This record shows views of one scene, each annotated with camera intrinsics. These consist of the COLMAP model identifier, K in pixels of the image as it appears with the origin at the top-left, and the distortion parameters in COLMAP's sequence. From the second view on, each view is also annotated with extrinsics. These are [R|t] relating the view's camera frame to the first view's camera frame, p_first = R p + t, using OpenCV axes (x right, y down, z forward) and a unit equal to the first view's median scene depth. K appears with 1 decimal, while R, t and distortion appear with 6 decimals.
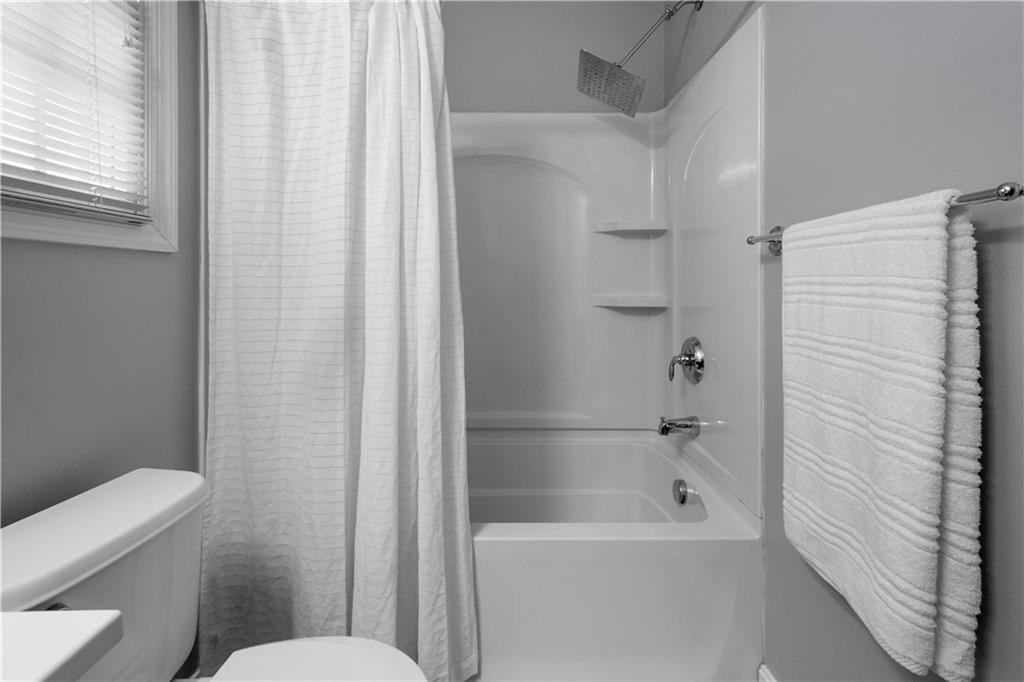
lens RADIAL K [[465.3, 0, 512.5], [0, 465.3, 284.6], [0, 0, 1]] dist [0.001193, 0.000067]
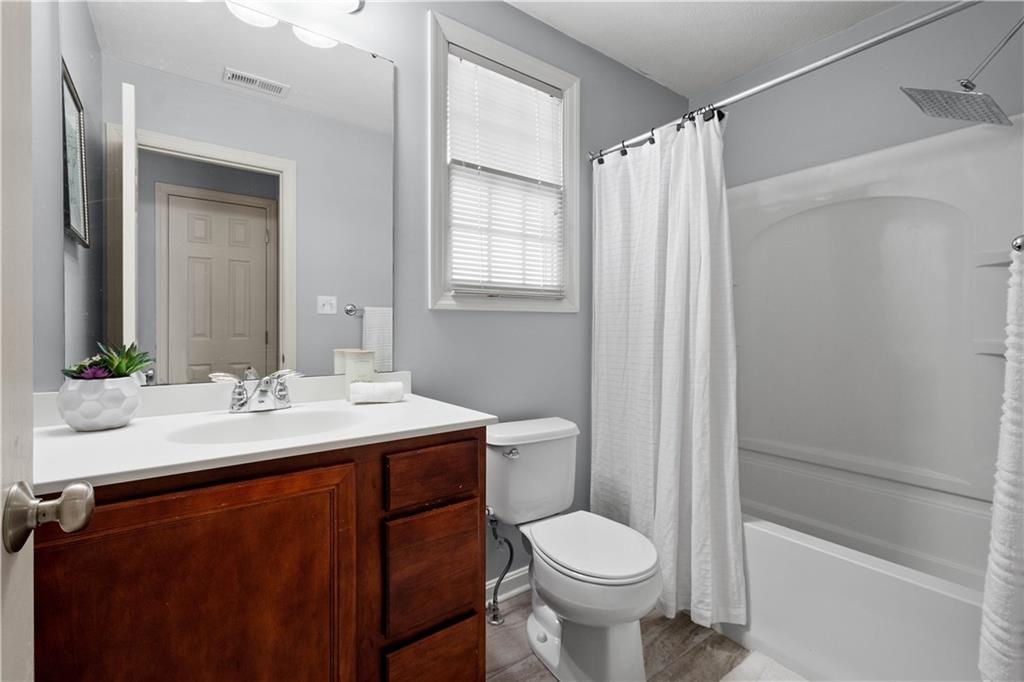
lens RADIAL K [[447.8, 0, 511.6], [0, 447.8, 327.8], [0, 0, 1]] dist [-0.000013, 0.000203]
pose [[0.581300, -0.002233, -0.813686, 0.581372], [0.000292, 0.999997, -0.002535, -0.000664], [0.813689, 0.001236, 0.581299, -0.273449]]
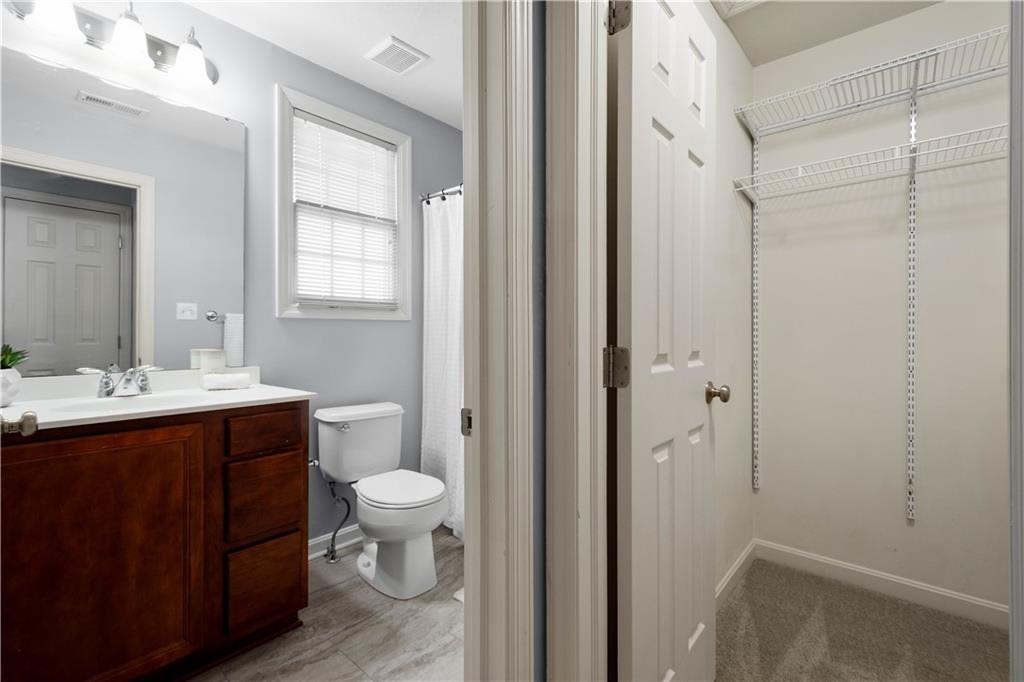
lens RADIAL K [[454.2, 0, 511.9], [0, 454.2, 330.9], [0, 0, 1]] dist [0.000902, -0.000163]
pose [[0.747462, -0.006026, -0.664278, 1.187662], [0.001172, 0.999969, -0.007752, 0.005661], [0.664304, 0.005016, 0.747446, -0.394800]]
